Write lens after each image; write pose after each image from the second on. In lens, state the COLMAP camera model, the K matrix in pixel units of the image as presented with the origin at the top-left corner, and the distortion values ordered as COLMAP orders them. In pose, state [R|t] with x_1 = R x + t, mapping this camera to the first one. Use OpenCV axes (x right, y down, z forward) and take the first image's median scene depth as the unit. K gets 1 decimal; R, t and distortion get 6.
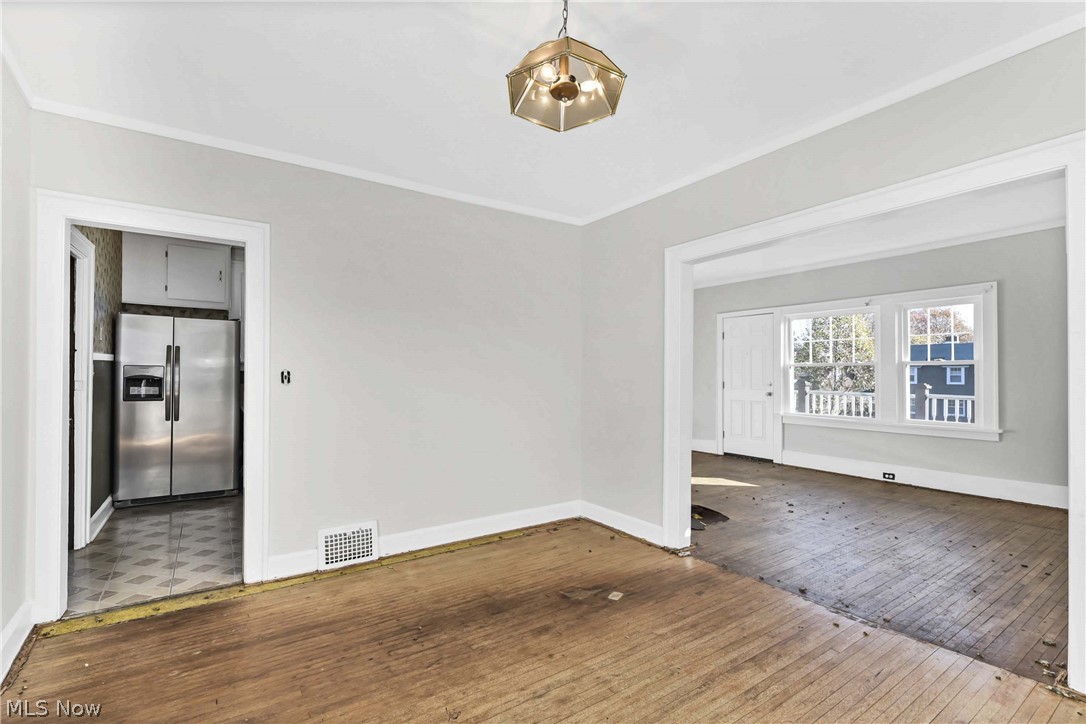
lens RADIAL K [[477.5, 0, 546.9], [0, 477.5, 366.0], [0, 0, 1]] dist [-0.001546, -0.000014]
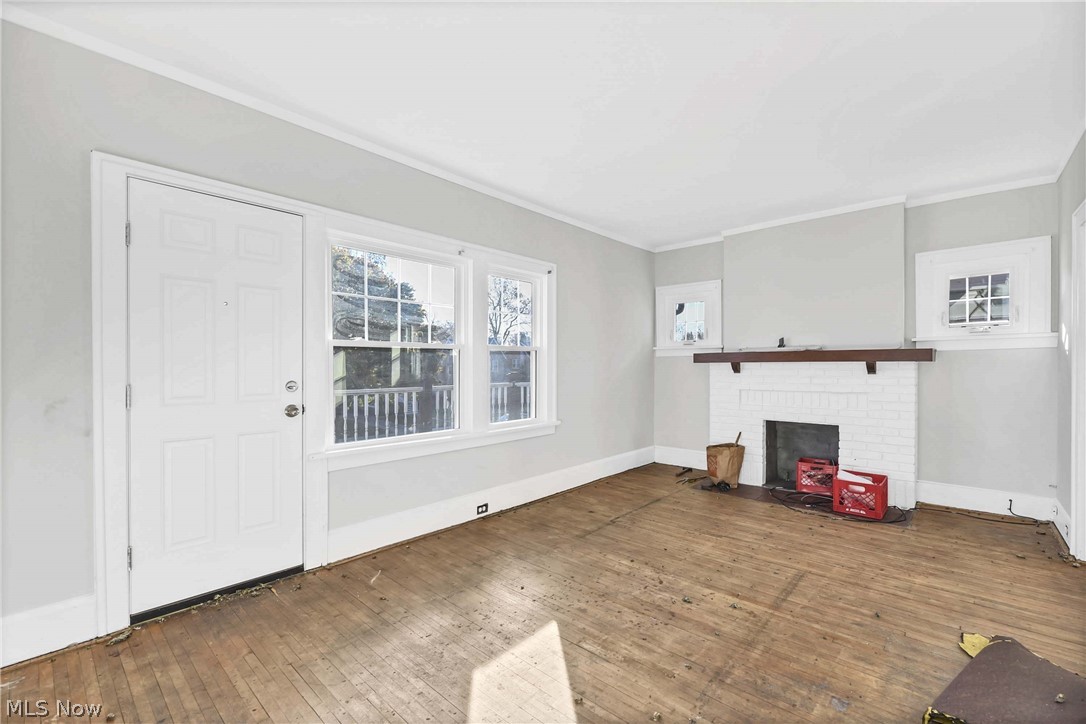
lens RADIAL K [[477.5, 0, 544.8], [0, 477.5, 373.5], [0, 0, 1]] dist [-0.001546, -0.000014]
pose [[-0.218631, -0.011347, 0.975742, 0.020155], [-0.008529, 0.999916, 0.009717, 0.025839], [-0.975770, -0.006197, -0.218710, 1.061950]]
